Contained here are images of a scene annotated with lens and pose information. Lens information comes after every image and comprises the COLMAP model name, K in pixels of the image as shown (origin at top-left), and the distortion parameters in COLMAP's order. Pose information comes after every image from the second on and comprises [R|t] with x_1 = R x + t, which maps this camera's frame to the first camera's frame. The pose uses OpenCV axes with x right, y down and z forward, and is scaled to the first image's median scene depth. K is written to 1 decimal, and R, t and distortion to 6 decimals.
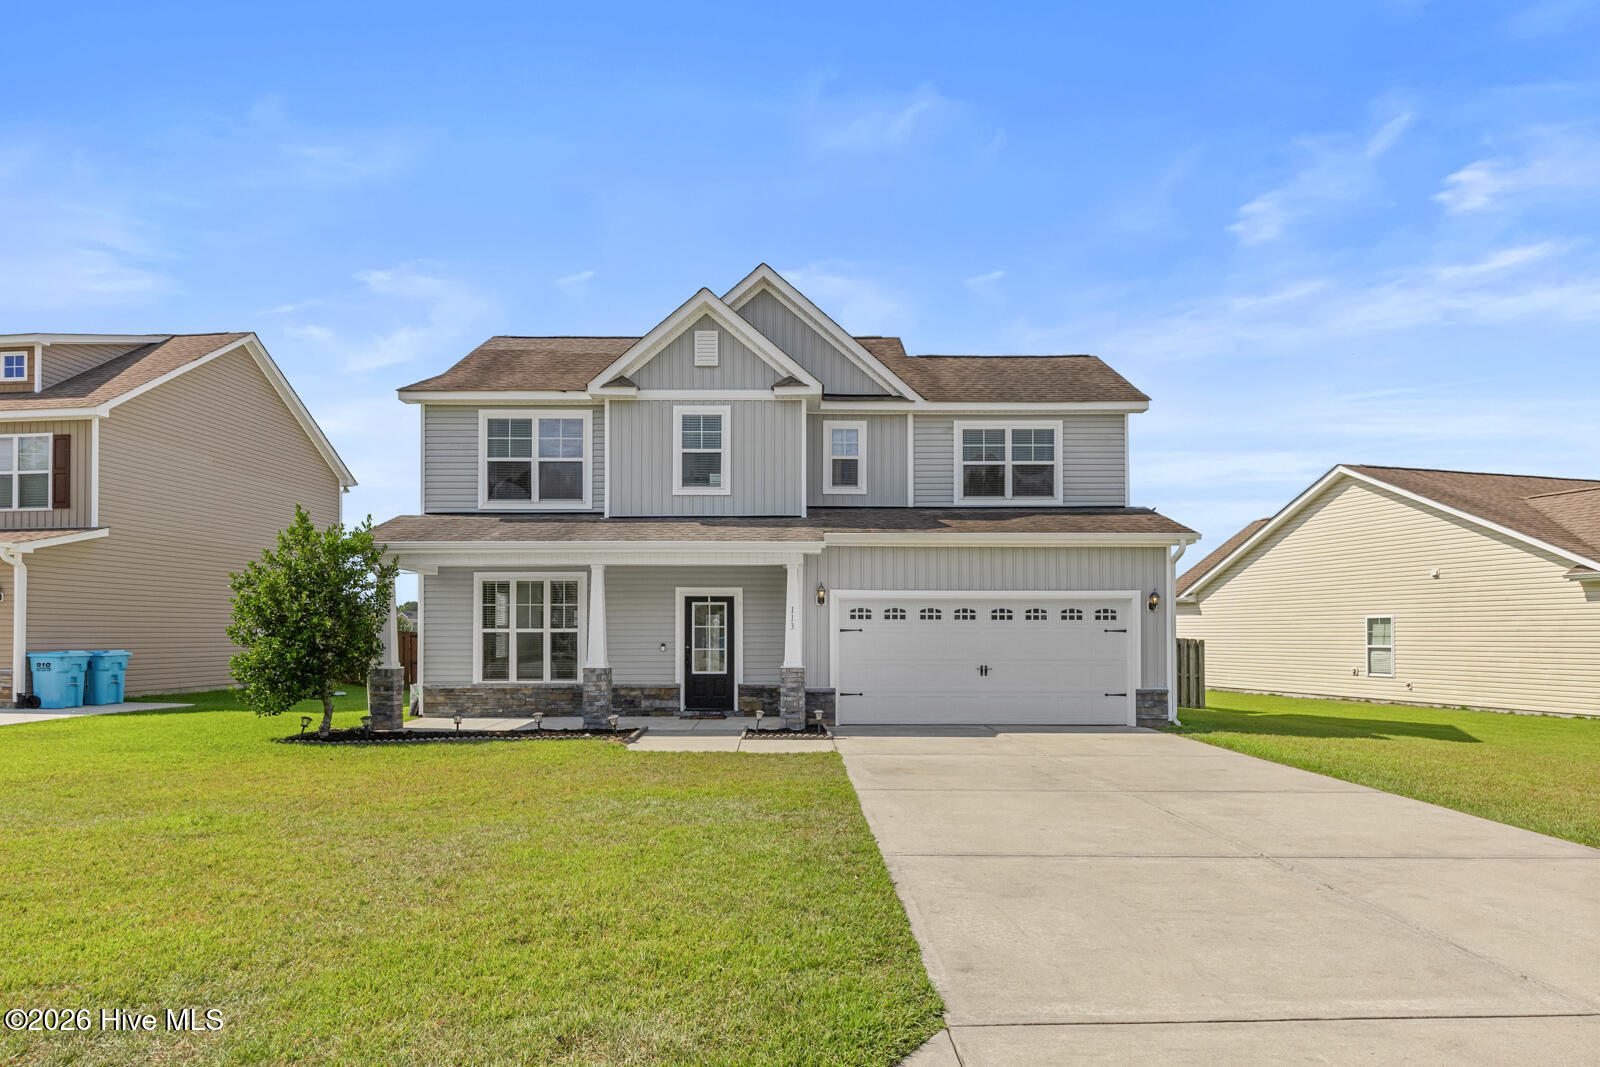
lens RADIAL K [[856.4, 0, 804.0], [0, 856.4, 630.5], [0, 0, 1]] dist [-0.001198, -0.000683]
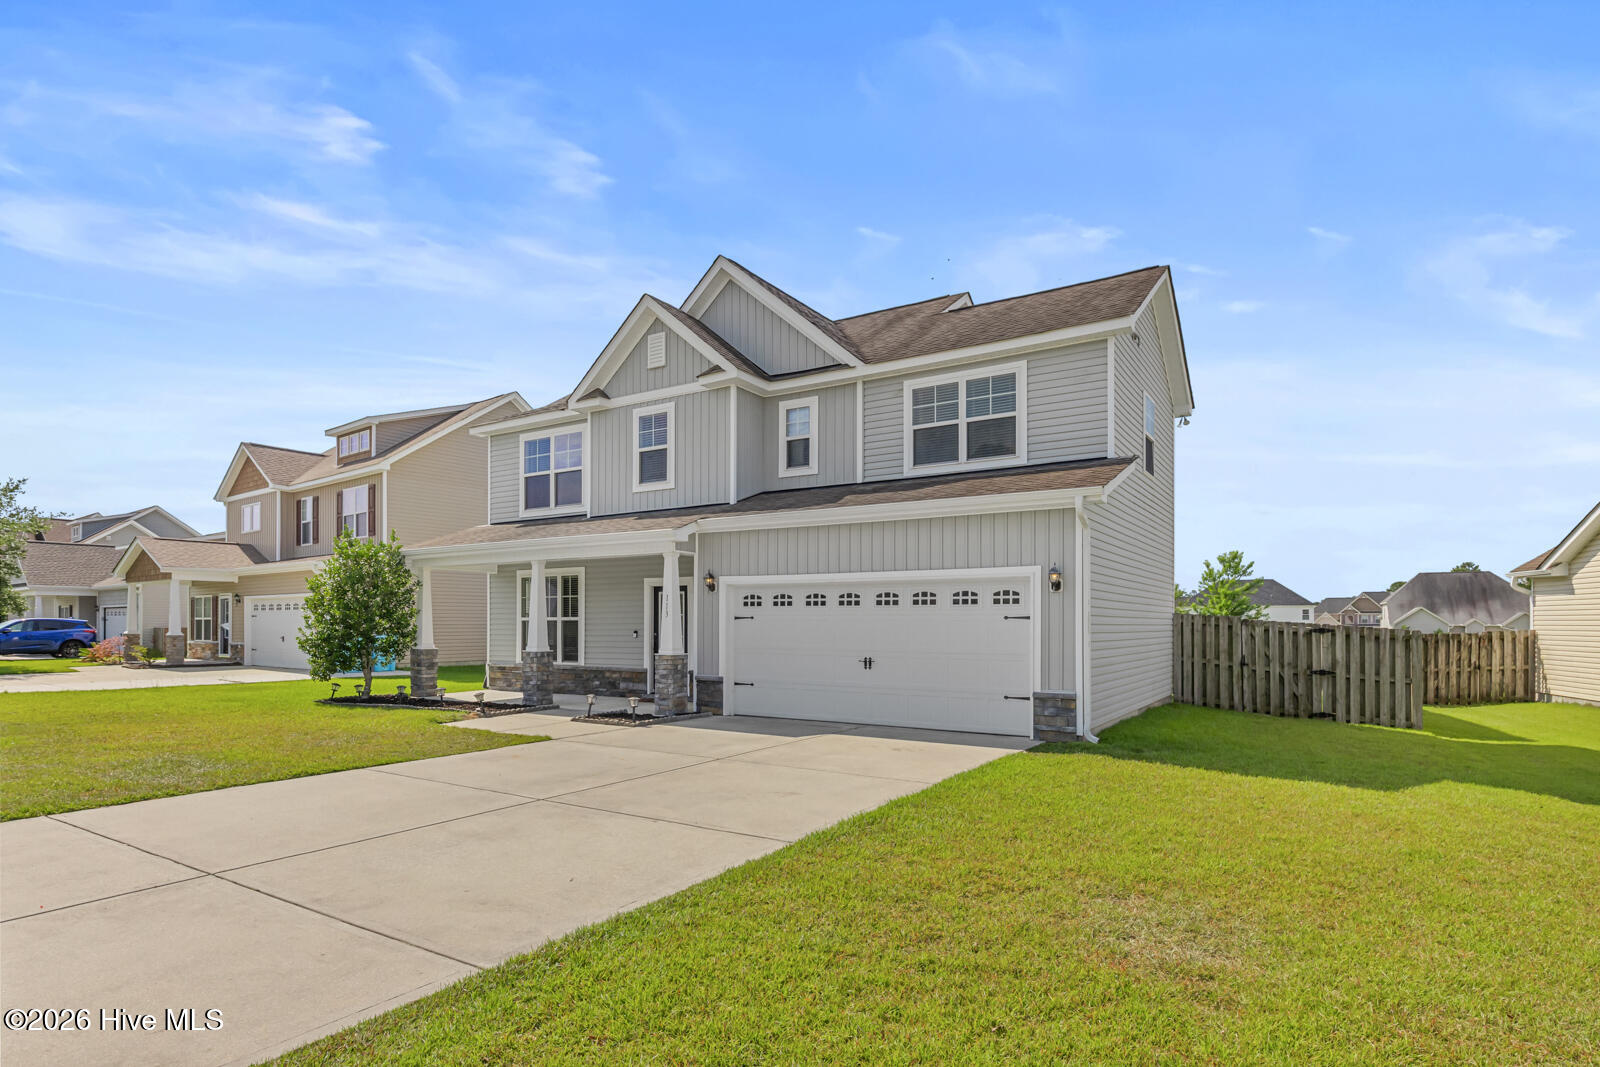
lens RADIAL K [[825.6, 0, 799.9], [0, 825.6, 622.3], [0, 0, 1]] dist [0.001261, -0.000042]
pose [[0.847145, 0.000117, -0.531362, 0.565845], [0.001647, 0.999995, 0.002845, 0.002001], [0.531360, -0.003286, 0.847140, 0.229222]]
